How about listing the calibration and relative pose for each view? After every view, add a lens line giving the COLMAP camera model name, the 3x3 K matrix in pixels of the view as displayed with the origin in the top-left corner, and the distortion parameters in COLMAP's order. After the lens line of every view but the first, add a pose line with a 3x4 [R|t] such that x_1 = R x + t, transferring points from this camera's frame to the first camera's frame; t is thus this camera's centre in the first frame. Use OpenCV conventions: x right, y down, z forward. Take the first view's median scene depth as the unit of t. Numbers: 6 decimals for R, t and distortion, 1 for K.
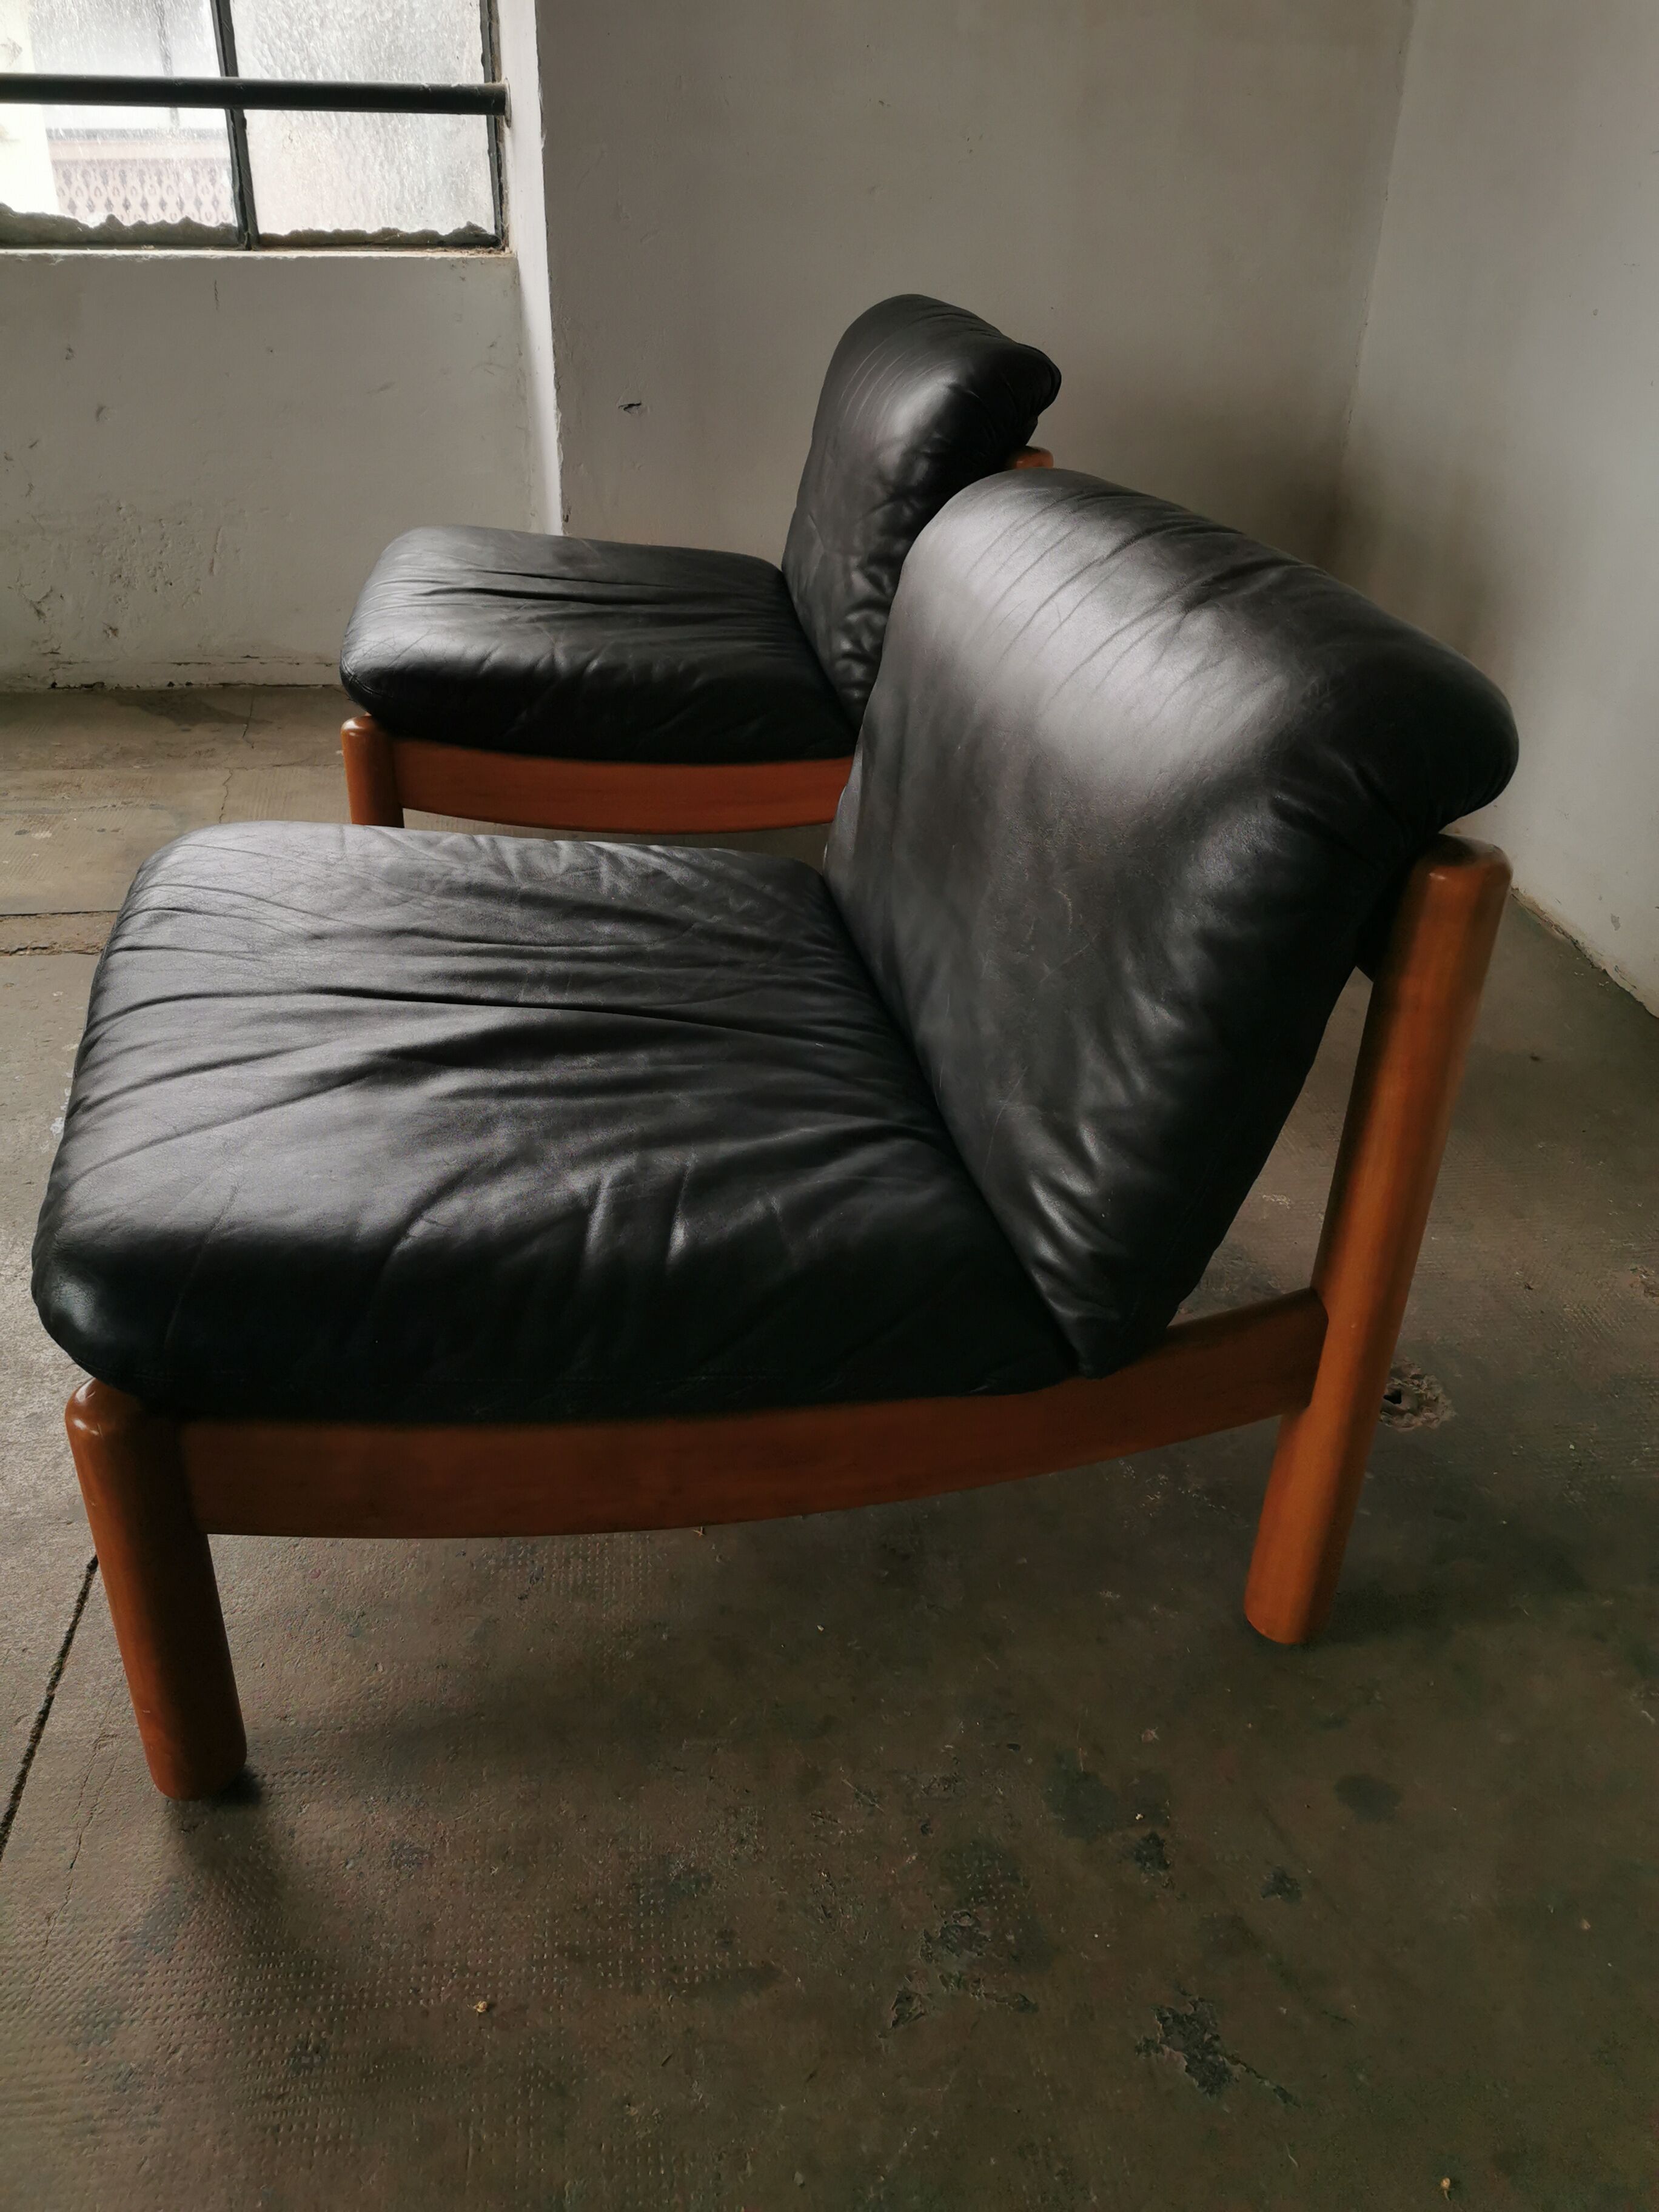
lens RADIAL K [[1681.1, 0, 830.8], [0, 1681.1, 1102.2], [0, 0, 1]] dist [0.151816, -0.257735]
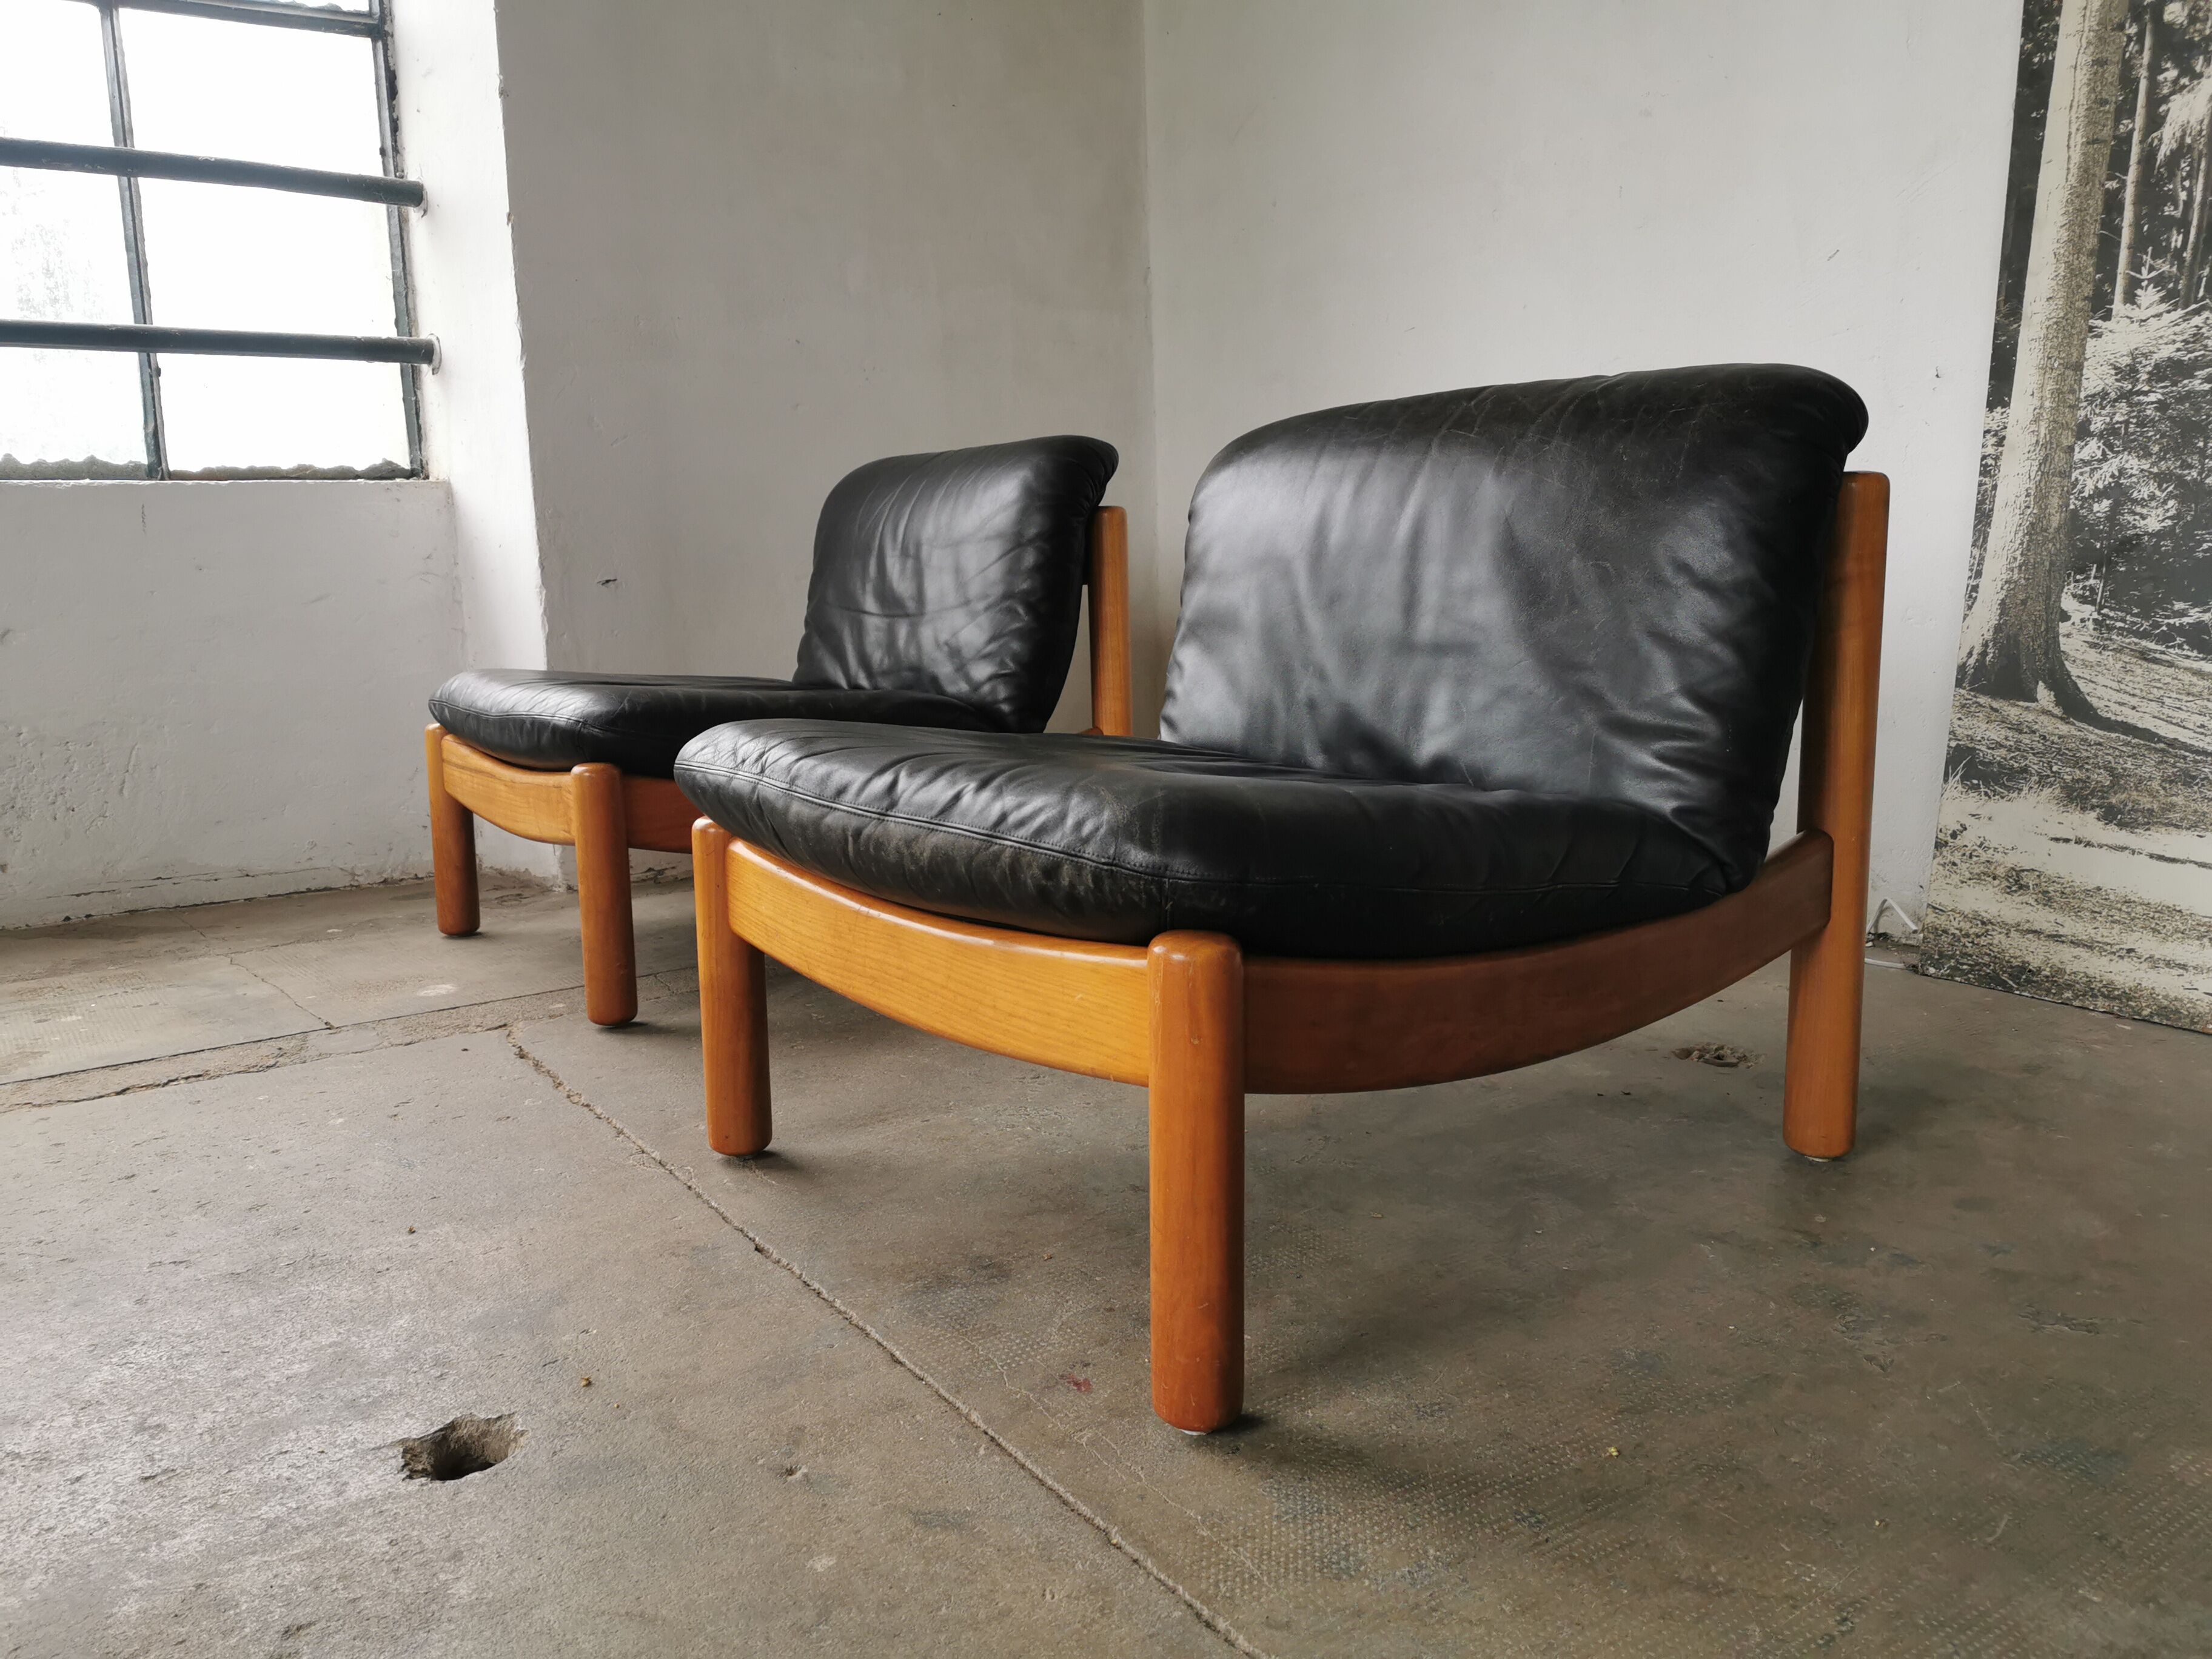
lens RADIAL K [[1747.0, 0, 1097.0], [0, 1747.0, 821.6], [0, 0, 1]] dist [-0.015108, 0.015775]
pose [[0.887391, -0.116997, 0.445925, -0.346432], [0.274030, 0.911701, -0.306118, 0.153592], [-0.370735, 0.393843, 0.841096, 0.017250]]
